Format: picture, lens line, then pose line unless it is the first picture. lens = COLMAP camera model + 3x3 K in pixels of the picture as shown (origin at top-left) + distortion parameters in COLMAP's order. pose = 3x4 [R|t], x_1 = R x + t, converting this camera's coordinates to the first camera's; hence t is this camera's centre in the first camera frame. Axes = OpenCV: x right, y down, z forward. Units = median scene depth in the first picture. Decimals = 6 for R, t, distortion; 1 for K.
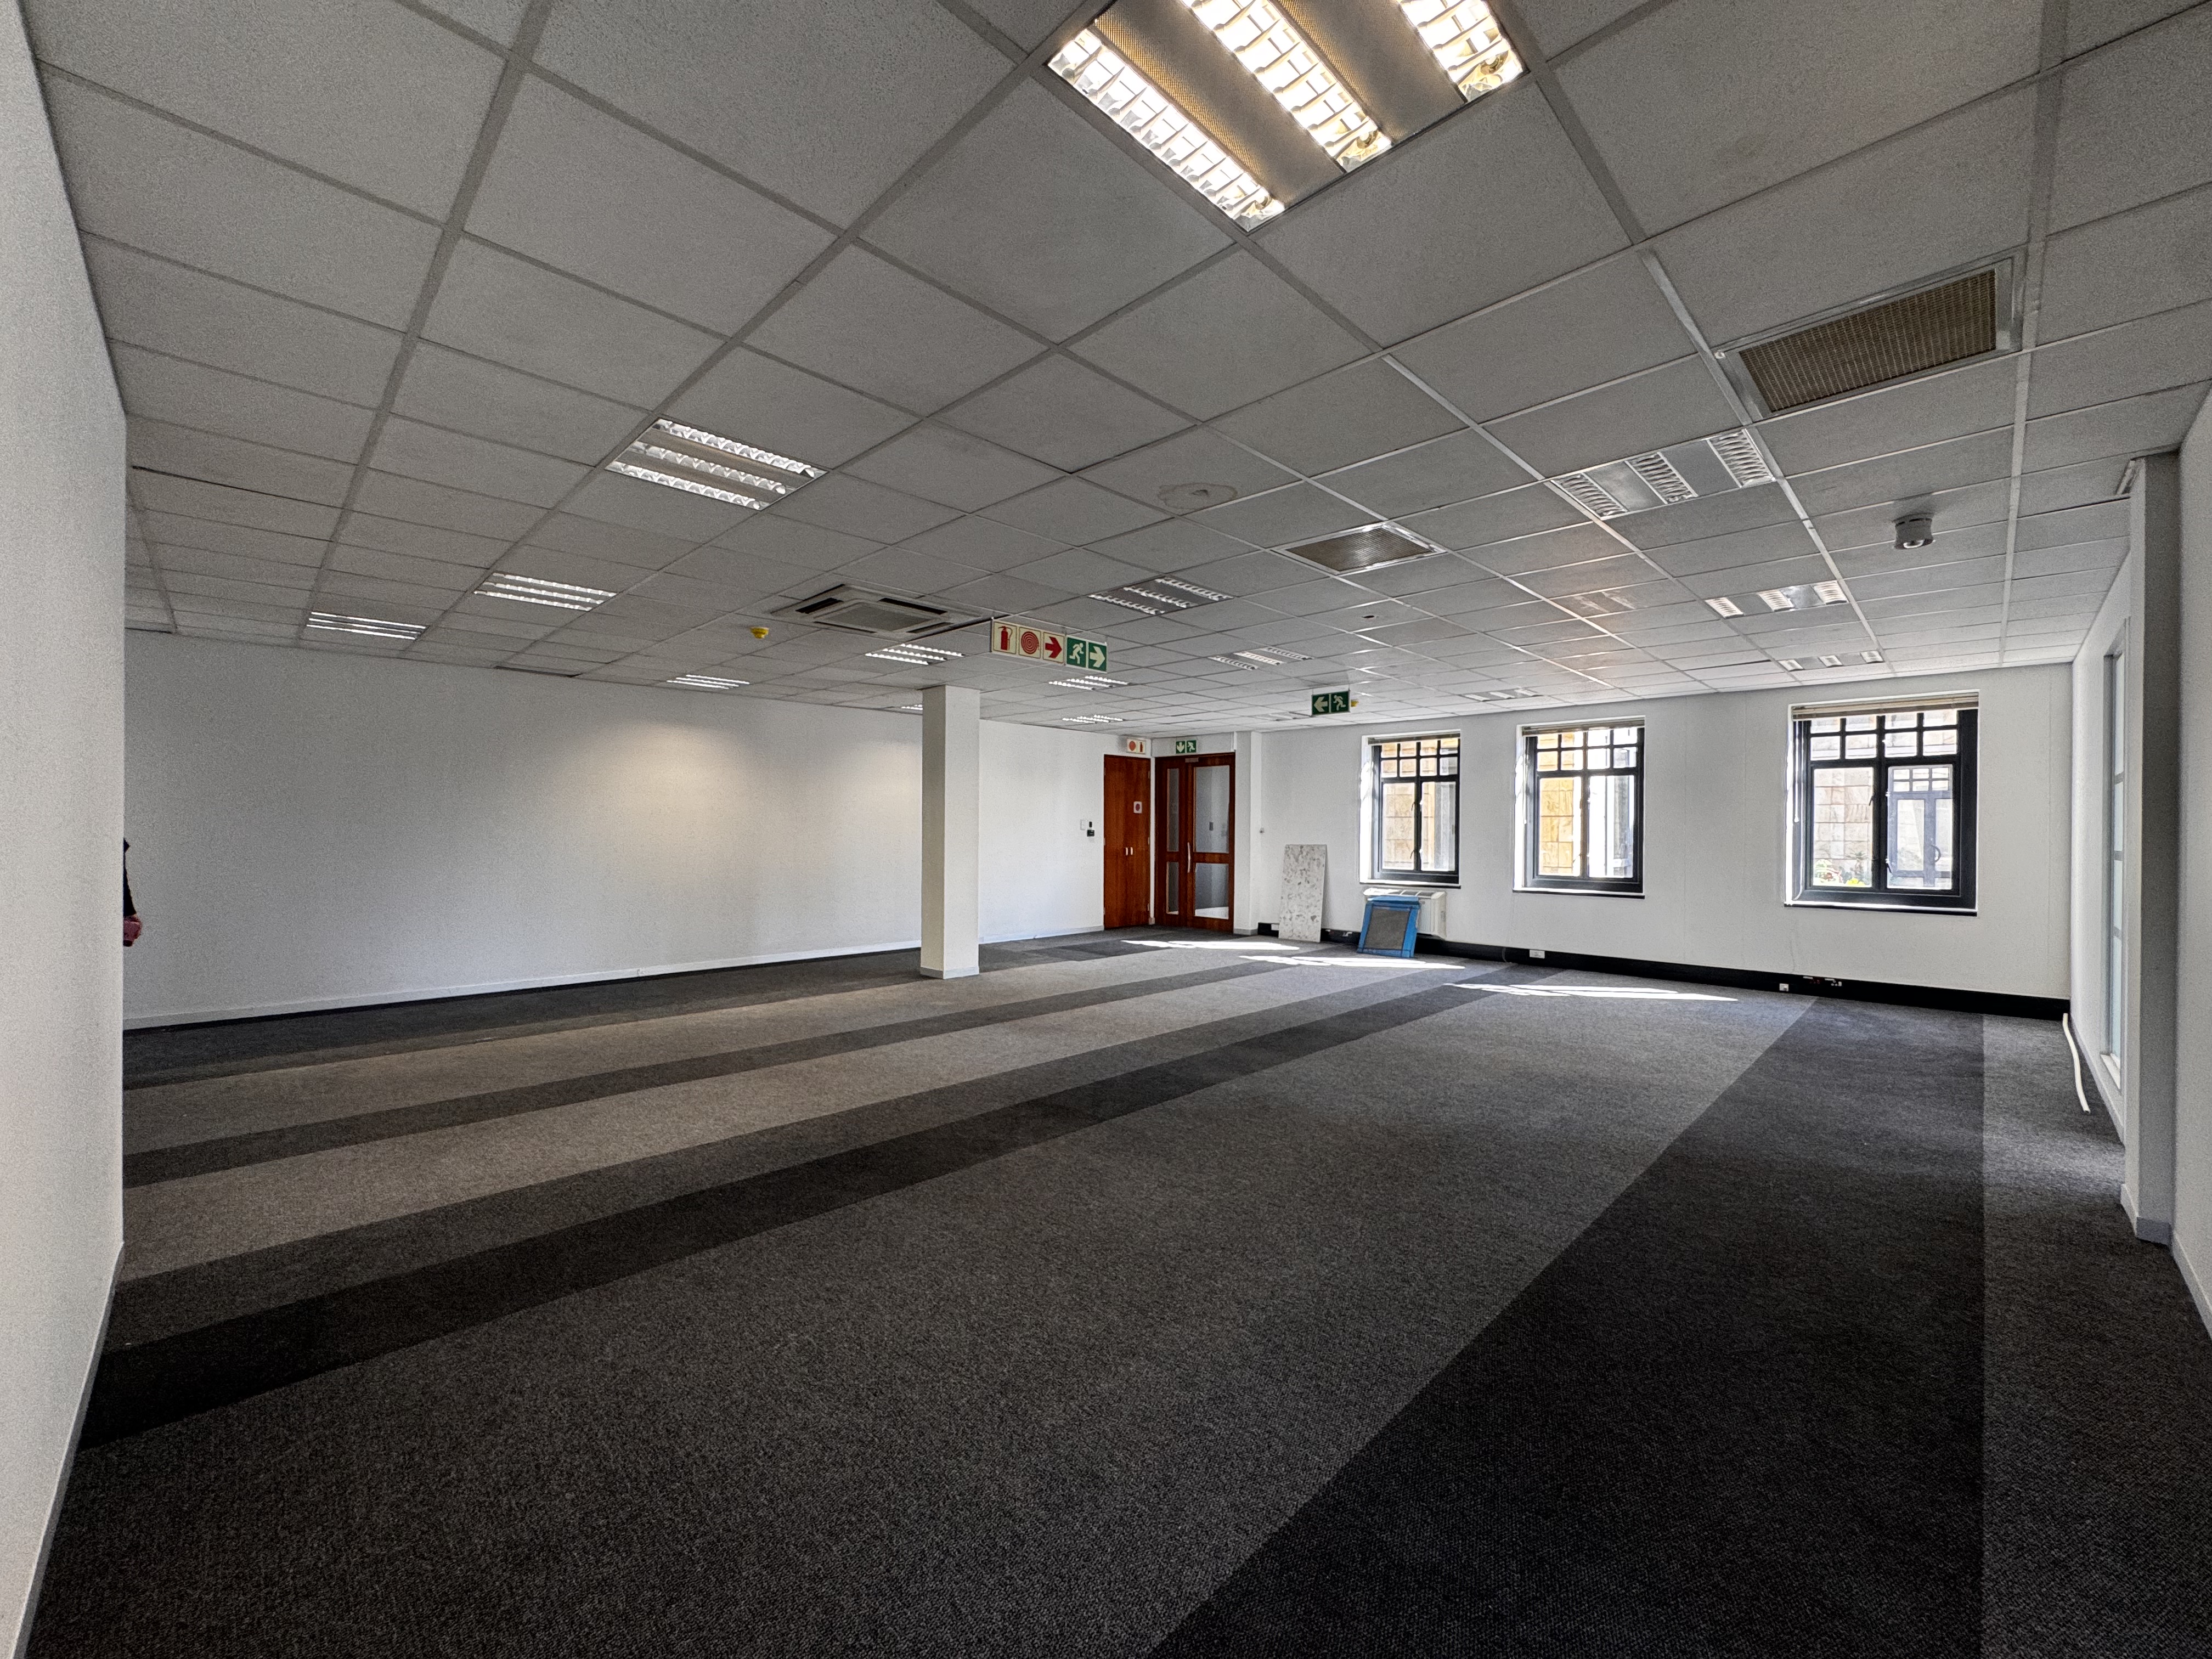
lens RADIAL K [[880.7, 0, 1114.1], [0, 880.7, 834.6], [0, 0, 1]] dist [-0.002256, 0.000019]
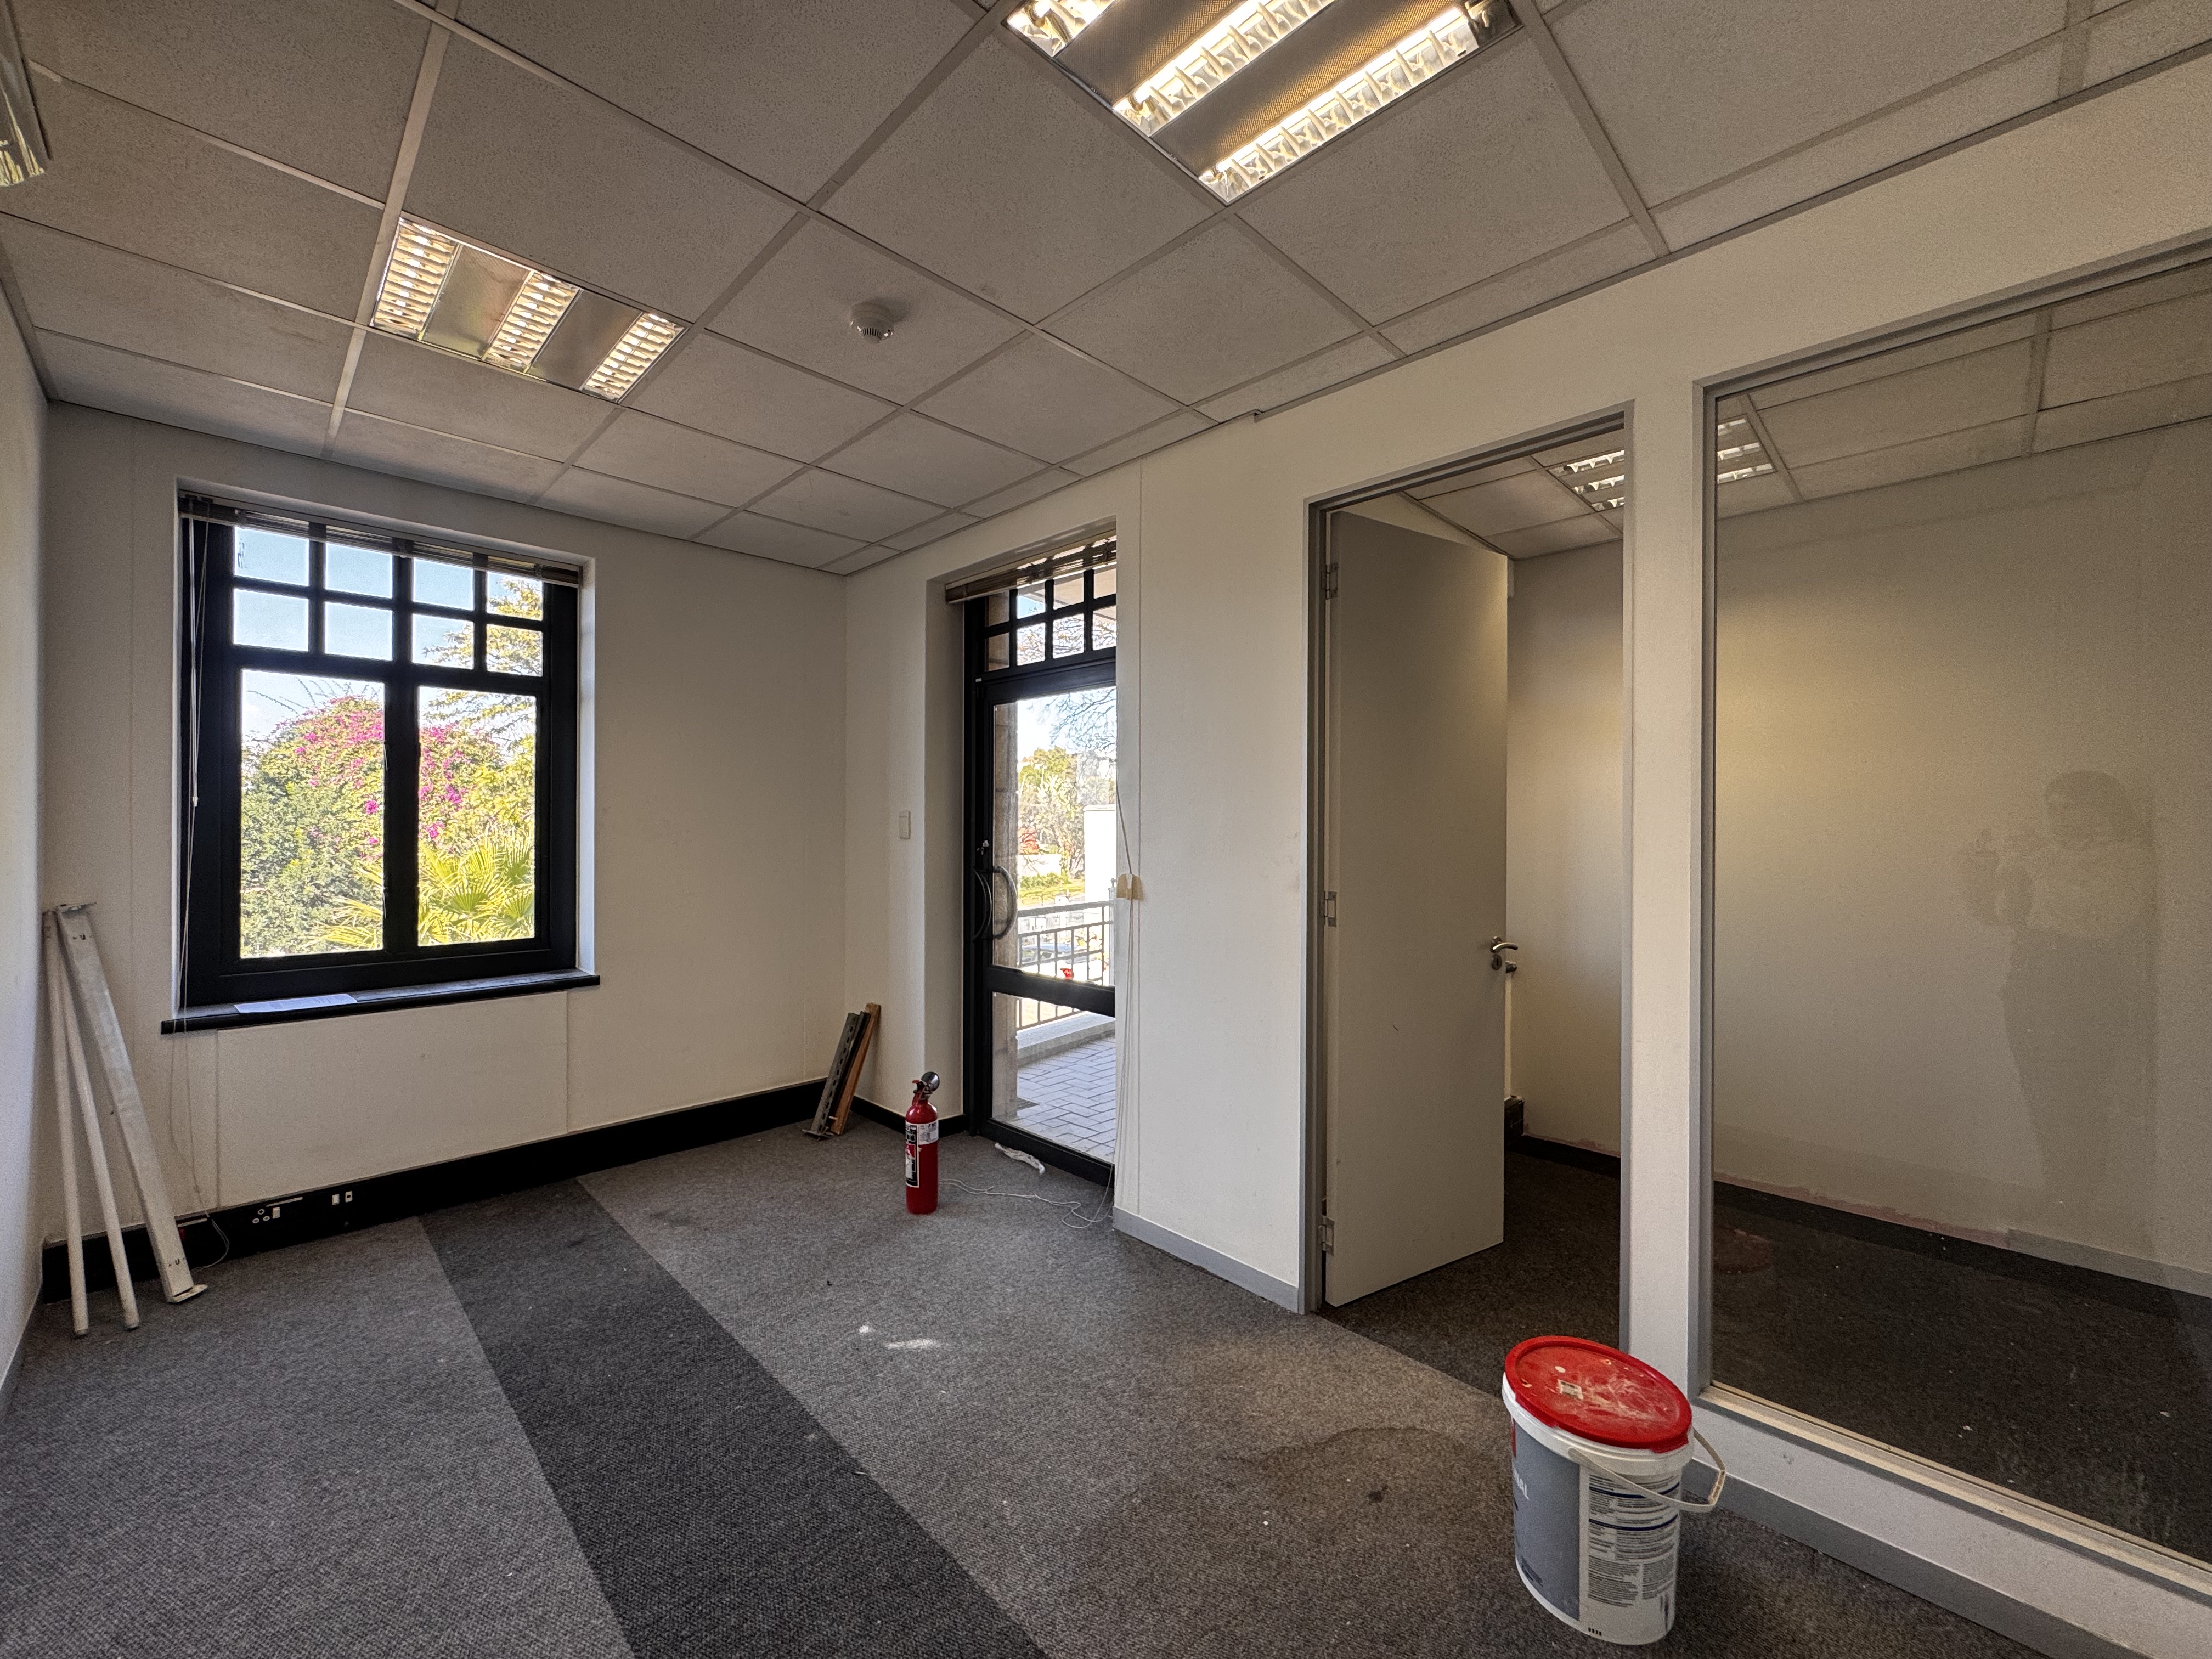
lens RADIAL K [[880.7, 0, 1086.4], [0, 880.7, 830.1], [0, 0, 1]] dist [-0.002256, 0.000019]
pose [[-0.000052, 0.002277, 0.999997, 0.424489], [0.011019, 0.999937, -0.002276, 0.003074], [-0.999939, 0.011019, -0.000077, 0.655717]]
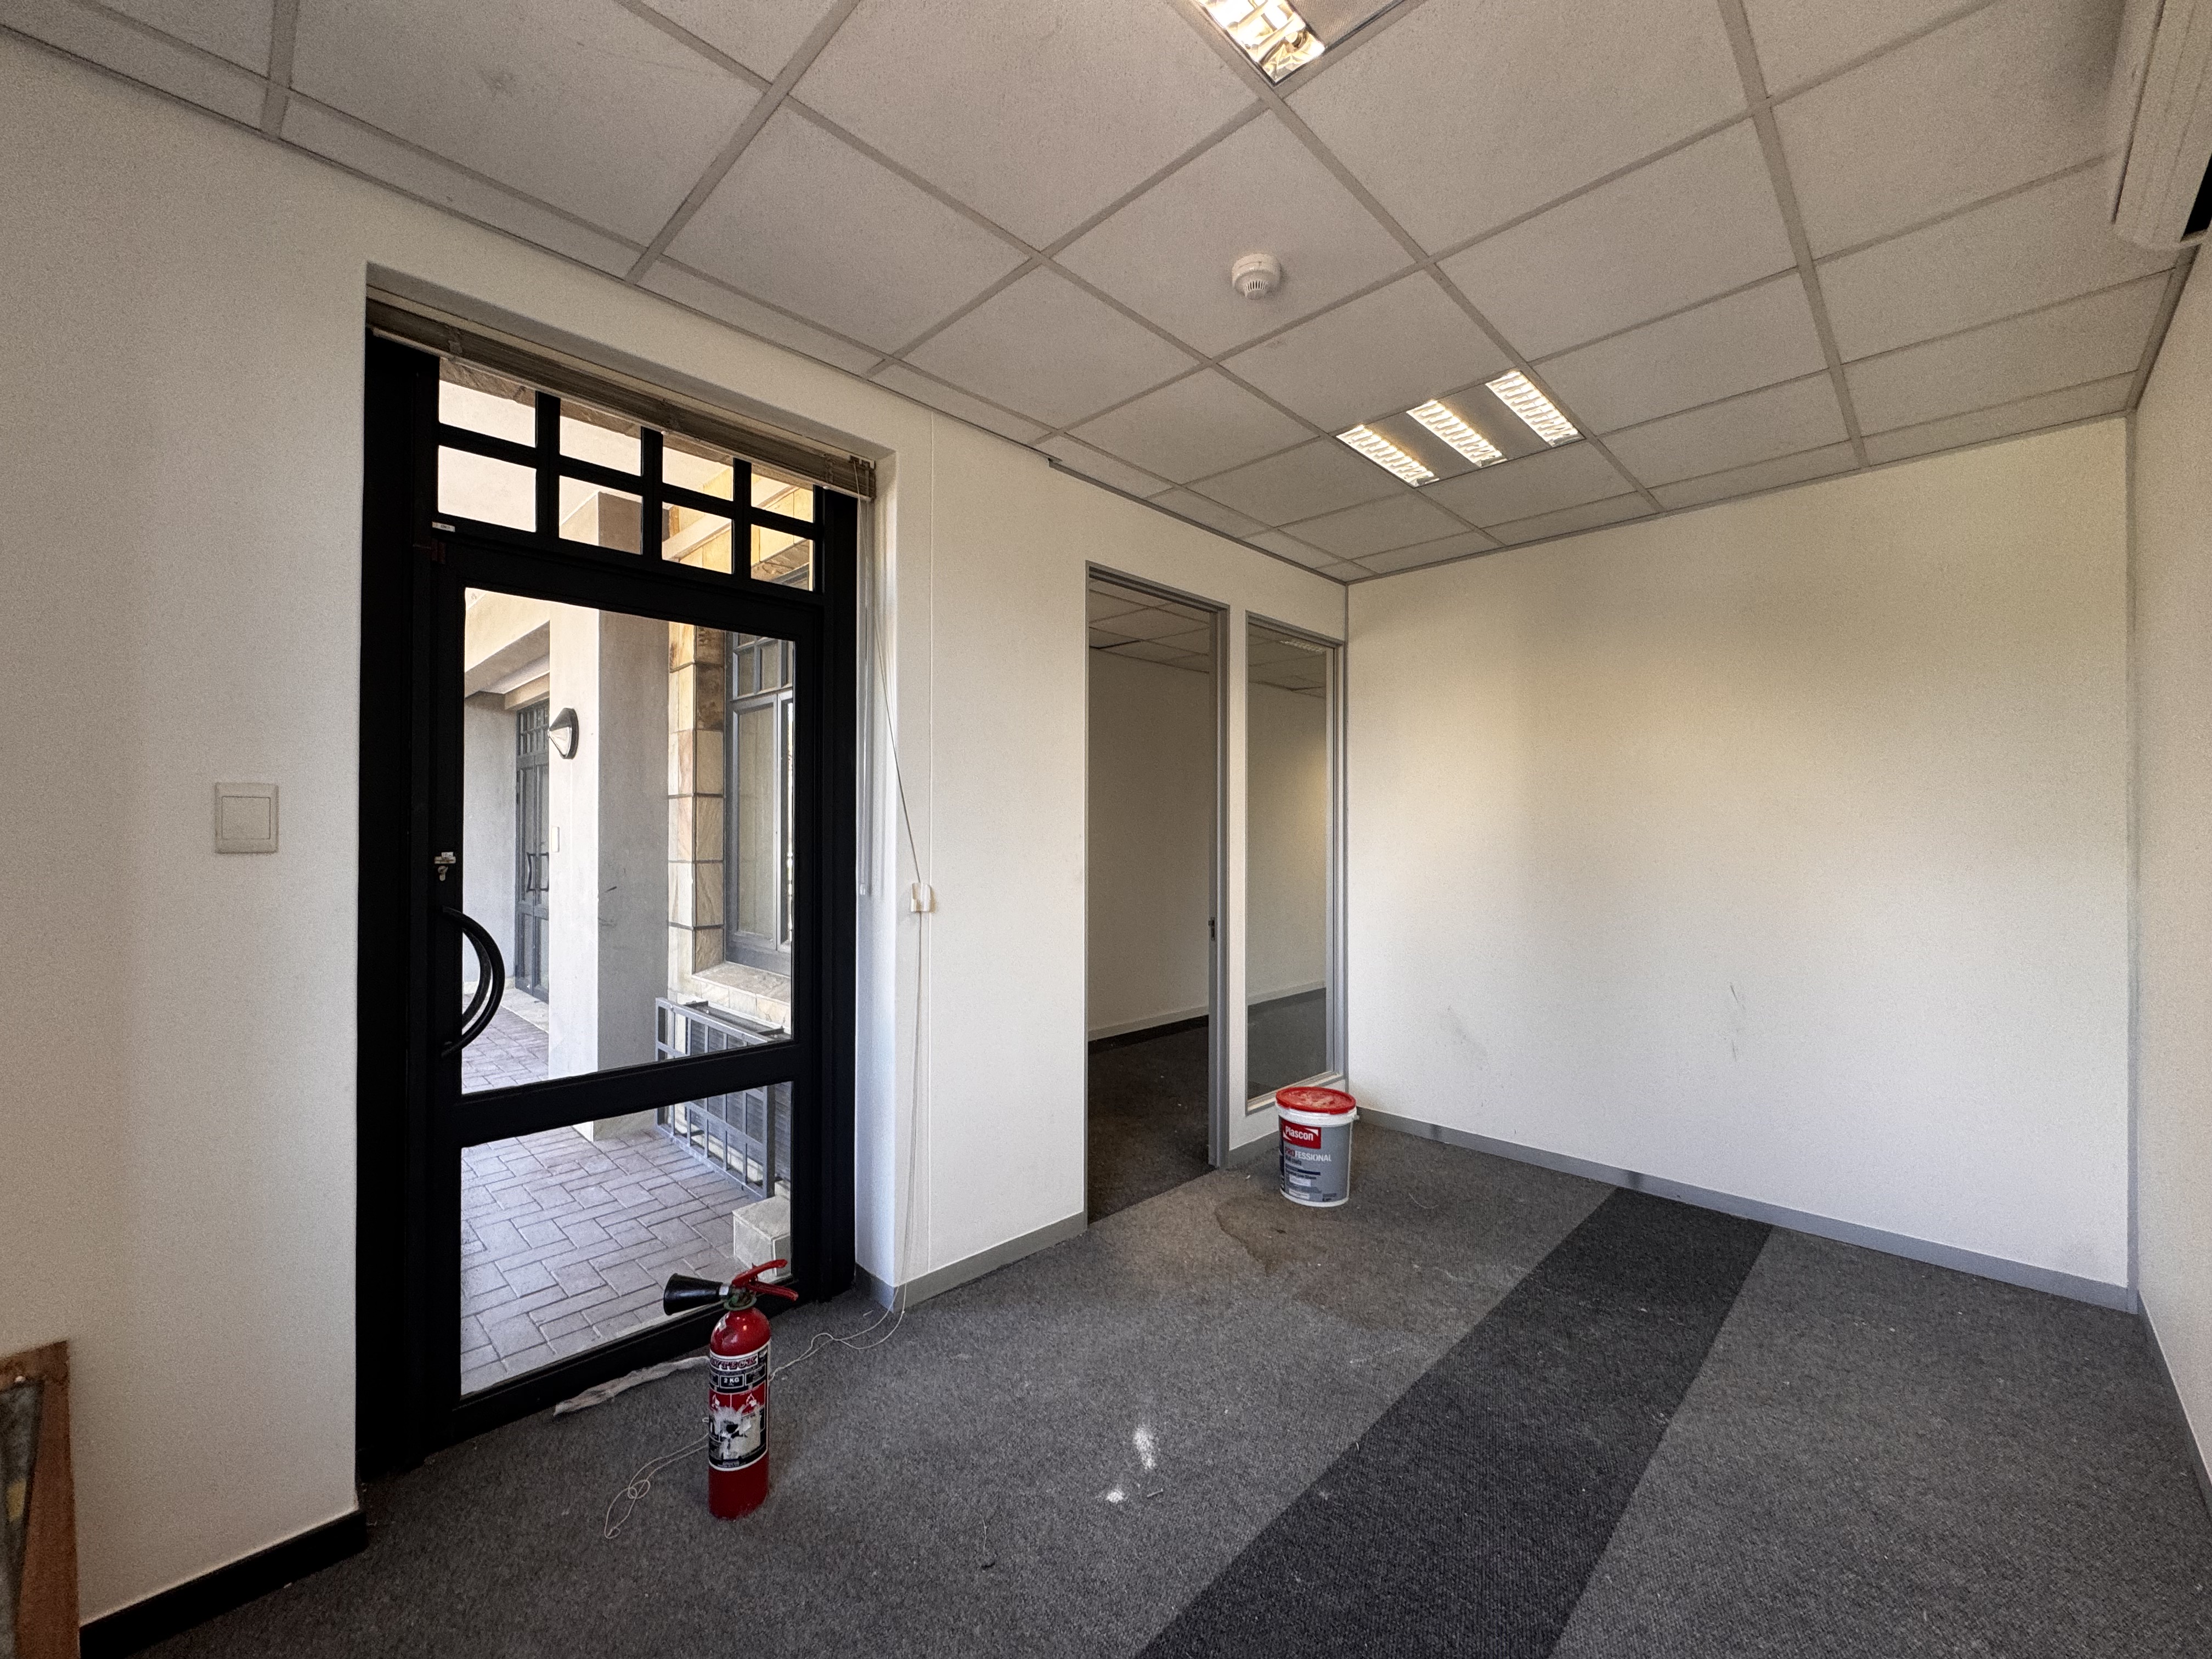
lens RADIAL K [[880.7, 0, 1127.6], [0, 880.7, 829.4], [0, 0, 1]] dist [-0.002256, 0.000019]
pose [[-0.999510, 0.000272, -0.031305, 0.700191], [0.000015, 0.999966, 0.008231, -0.000571], [0.031306, 0.008227, -0.999476, 0.928974]]
